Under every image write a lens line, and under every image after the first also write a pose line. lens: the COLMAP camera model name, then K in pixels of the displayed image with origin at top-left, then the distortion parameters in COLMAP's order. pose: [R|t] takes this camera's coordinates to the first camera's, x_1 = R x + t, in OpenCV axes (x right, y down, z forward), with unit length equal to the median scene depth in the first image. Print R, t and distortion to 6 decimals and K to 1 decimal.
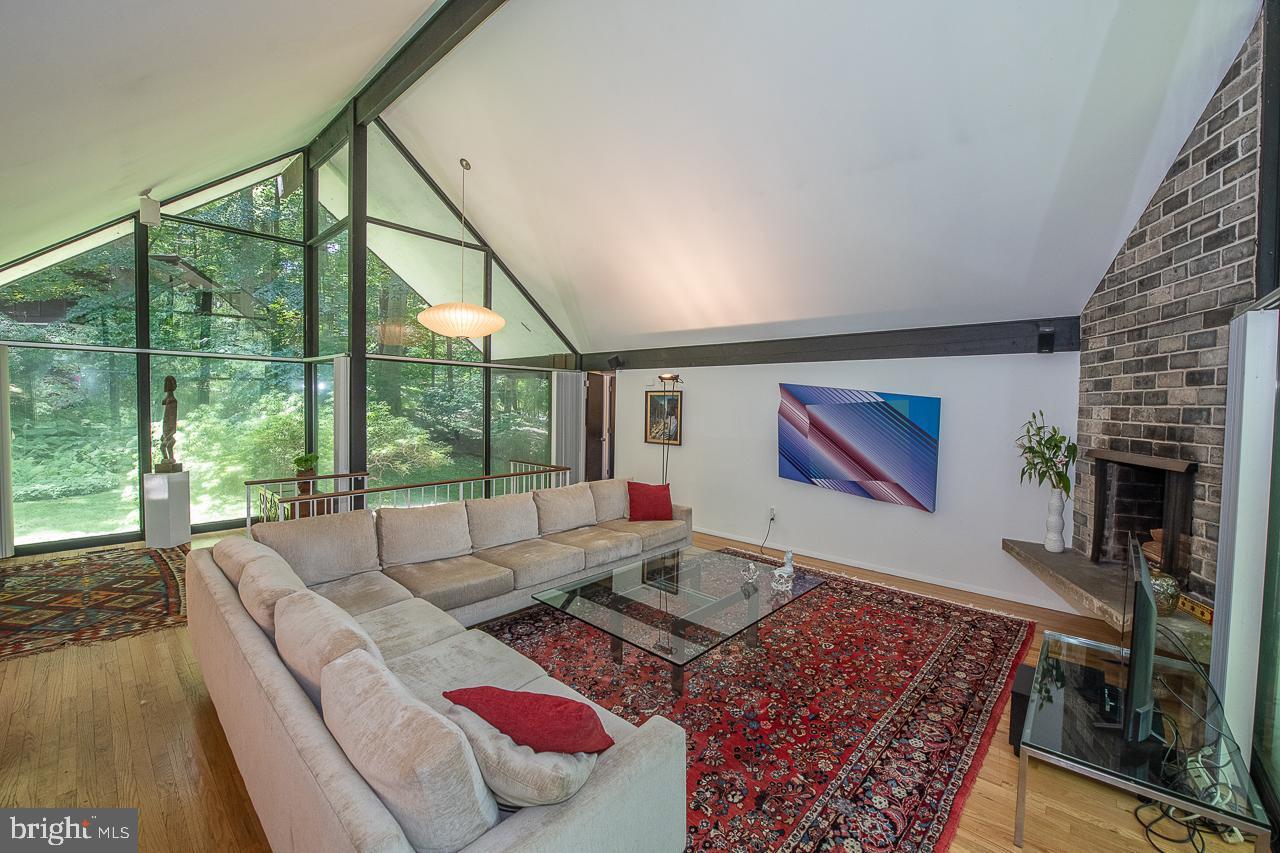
lens RADIAL K [[507.5, 0, 640.9], [0, 507.5, 421.9], [0, 0, 1]] dist [-0.014057, -0.002940]
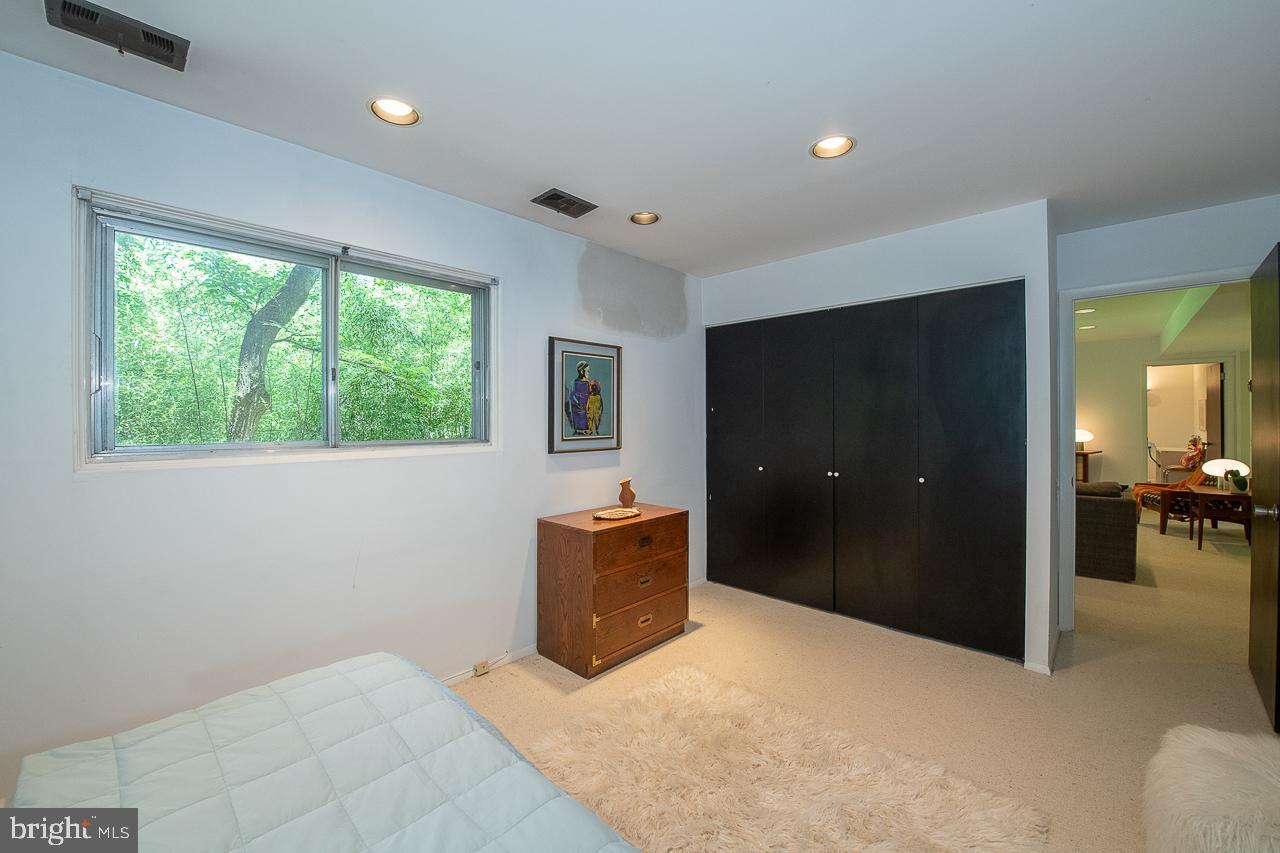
lens RADIAL K [[507.5, 0, 639.5], [0, 507.5, 418.4], [0, 0, 1]] dist [-0.014057, -0.002940]
pose [[0.021489, -0.019764, 0.999574, -0.458939], [0.042700, 0.998910, 0.018833, 0.005438], [-0.998857, 0.042277, 0.022310, 0.960156]]
